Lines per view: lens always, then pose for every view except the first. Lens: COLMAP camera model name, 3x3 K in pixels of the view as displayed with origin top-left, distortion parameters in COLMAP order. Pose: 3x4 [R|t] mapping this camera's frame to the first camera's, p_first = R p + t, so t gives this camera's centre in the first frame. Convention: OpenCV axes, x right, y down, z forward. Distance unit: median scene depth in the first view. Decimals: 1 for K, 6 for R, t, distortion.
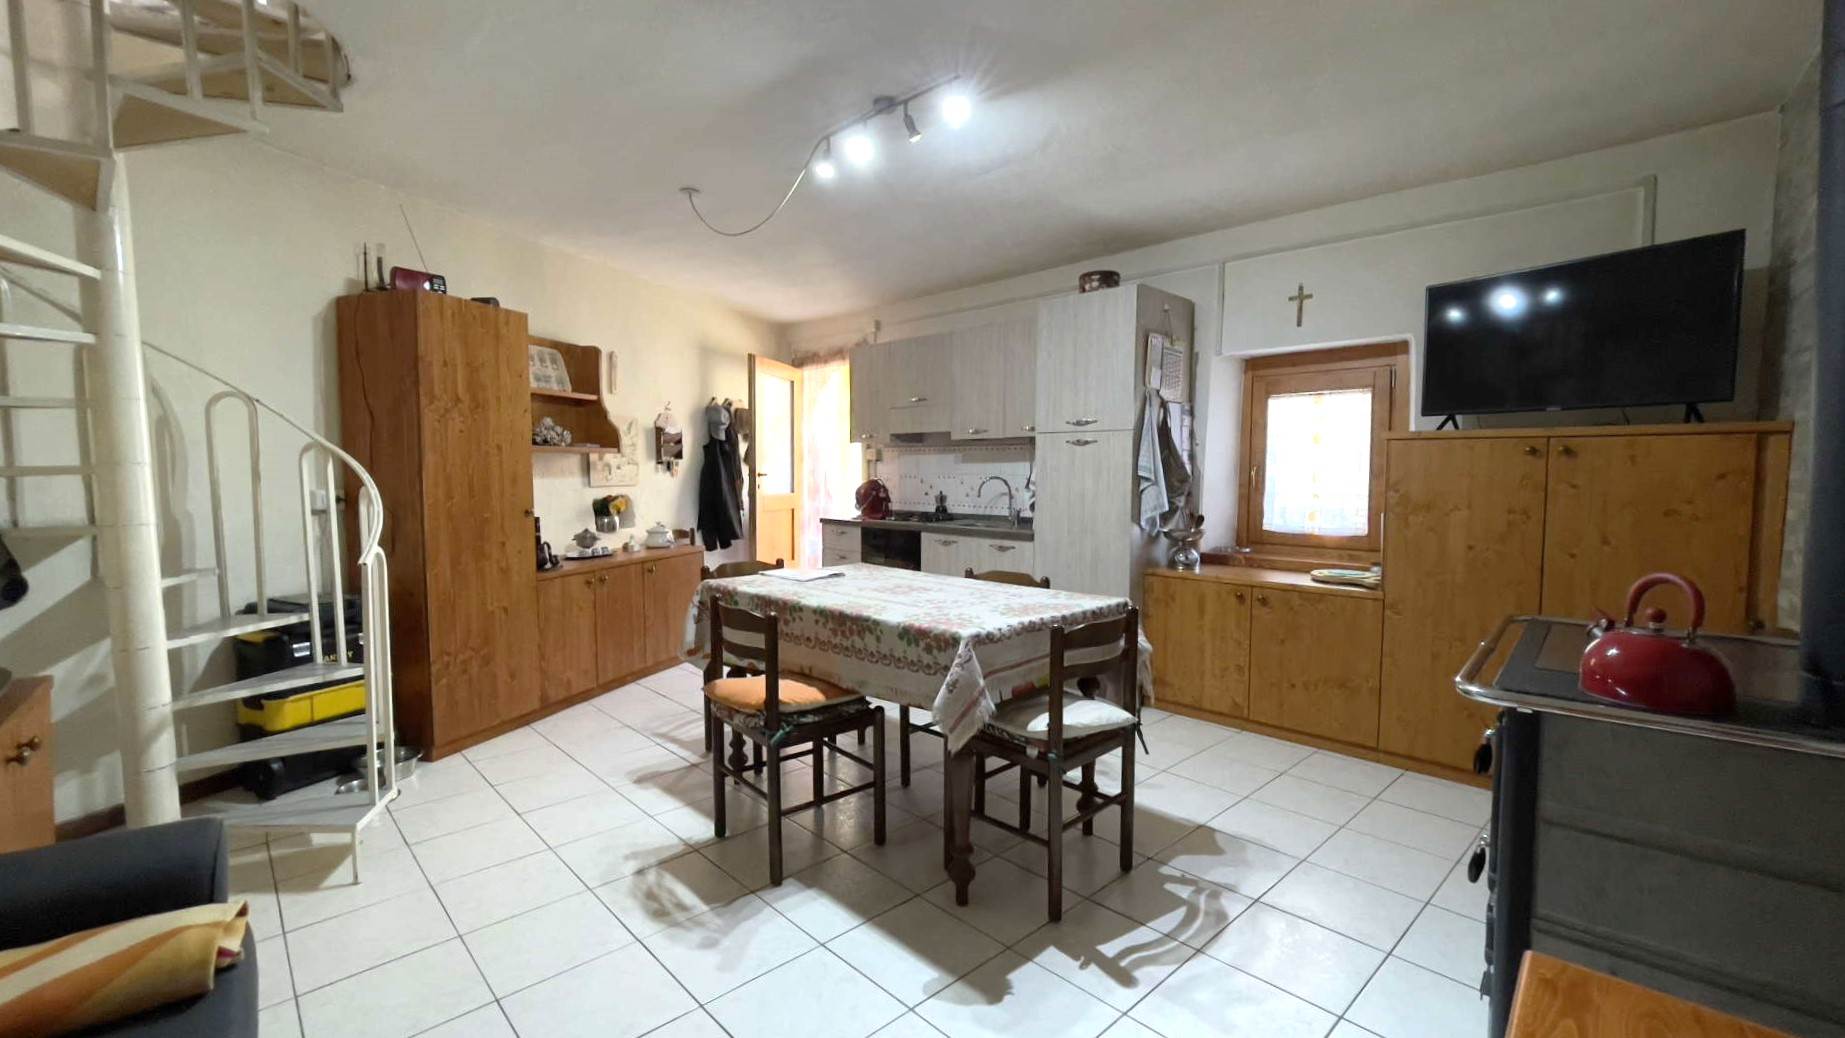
lens RADIAL K [[751.8, 0, 927.0], [0, 751.8, 518.4], [0, 0, 1]] dist [0.002823, 0.000777]
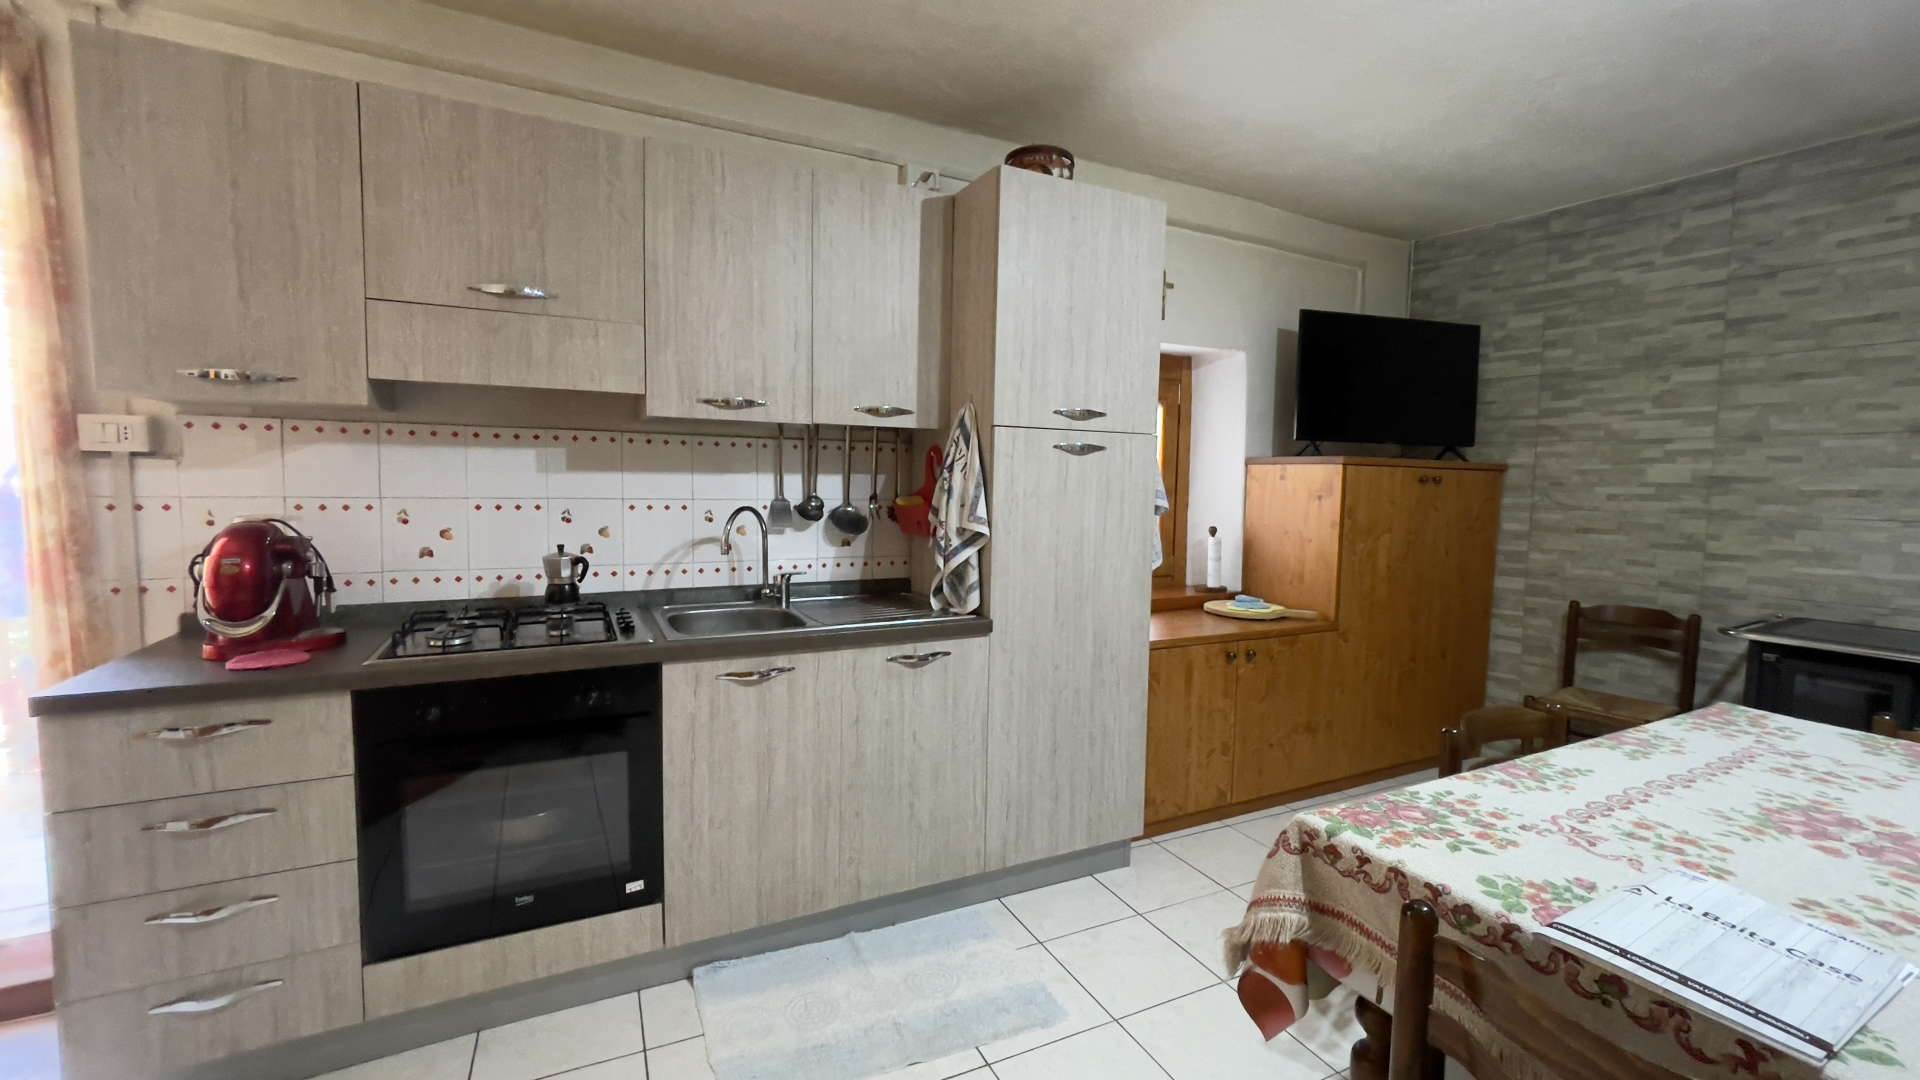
lens RADIAL K [[782.4, 0, 948.7], [0, 782.4, 521.4], [0, 0, 1]] dist [0.002823, 0.000777]
pose [[0.310549, -0.062271, 0.948516, -0.365372], [0.041438, 0.997790, 0.051939, -0.074989], [-0.949654, 0.023175, 0.312443, 0.841402]]
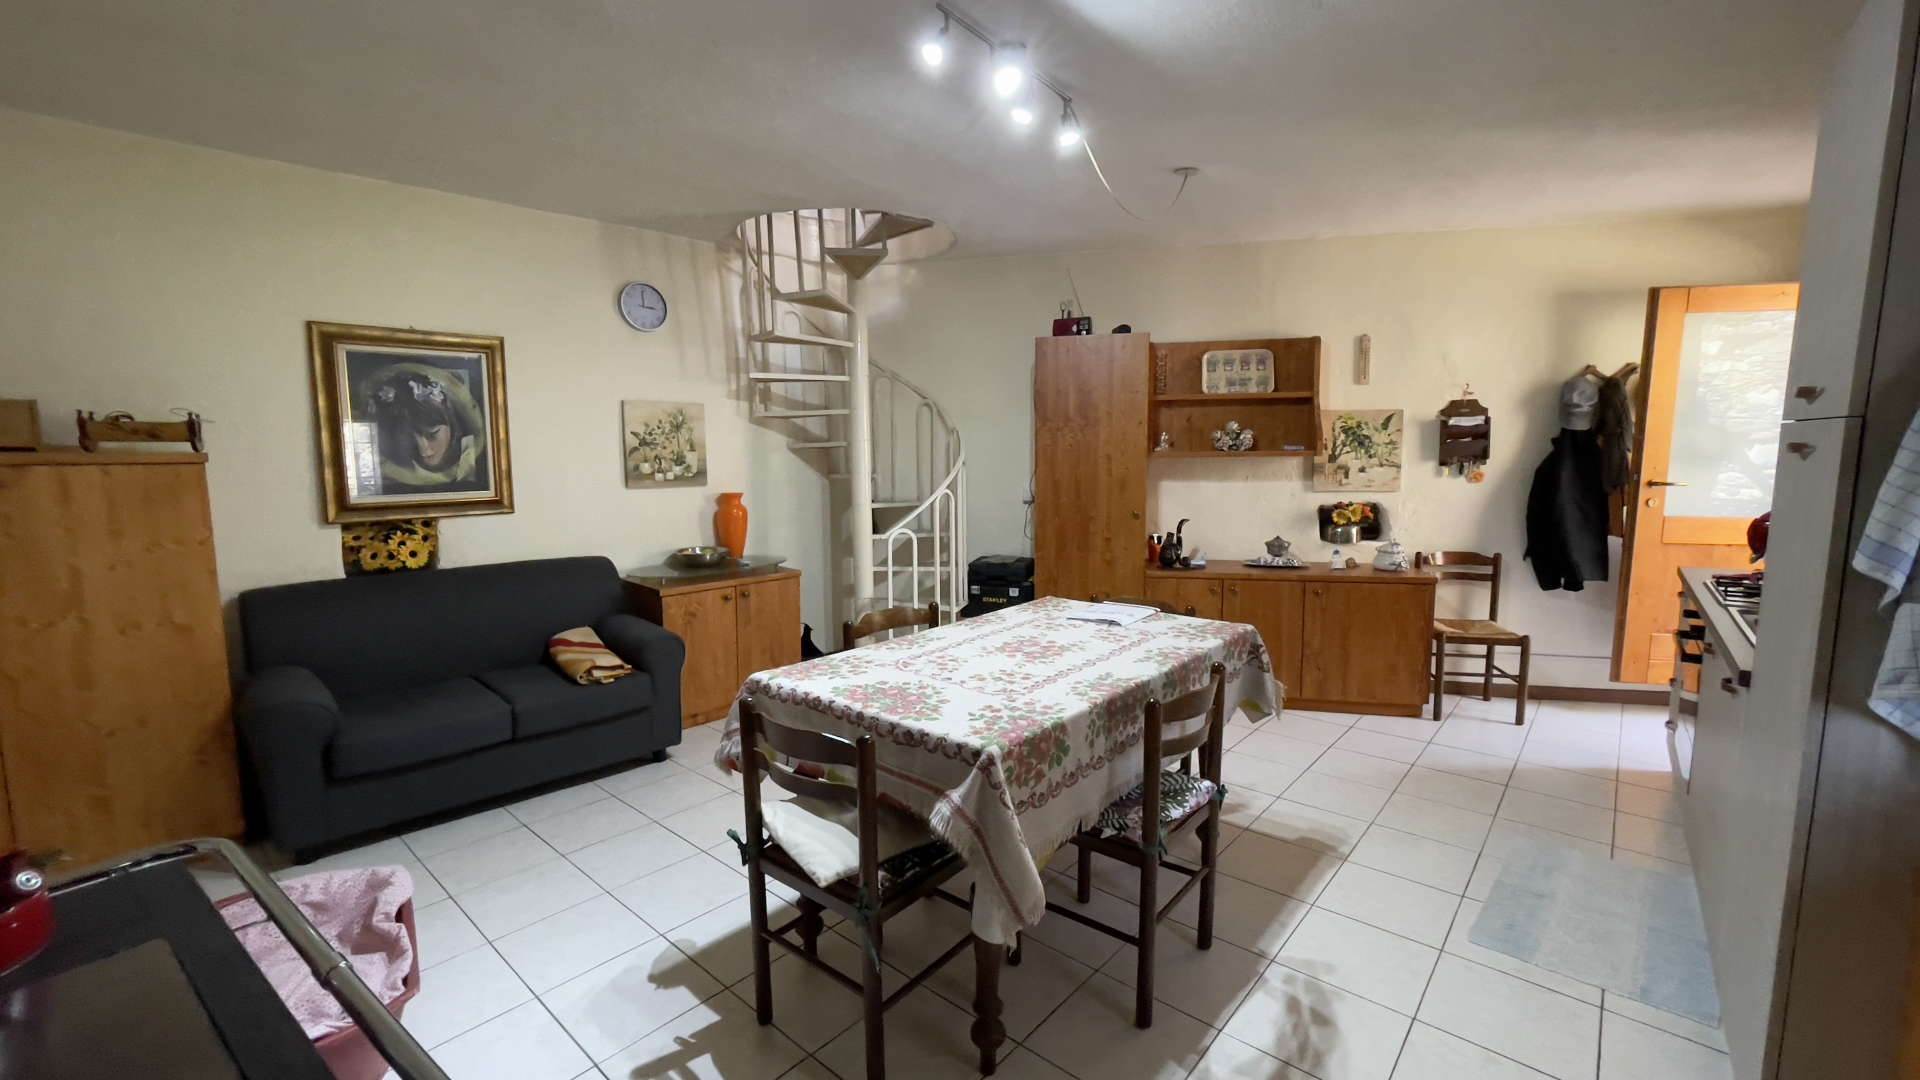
lens RADIAL K [[782.4, 0, 969.8], [0, 782.4, 543.8], [0, 0, 1]] dist [0.002823, 0.000777]
pose [[0.109187, 0.122409, -0.986455, 0.495393], [-0.058123, 0.991477, 0.116599, -0.072299], [0.992320, 0.044605, 0.115371, 0.525282]]
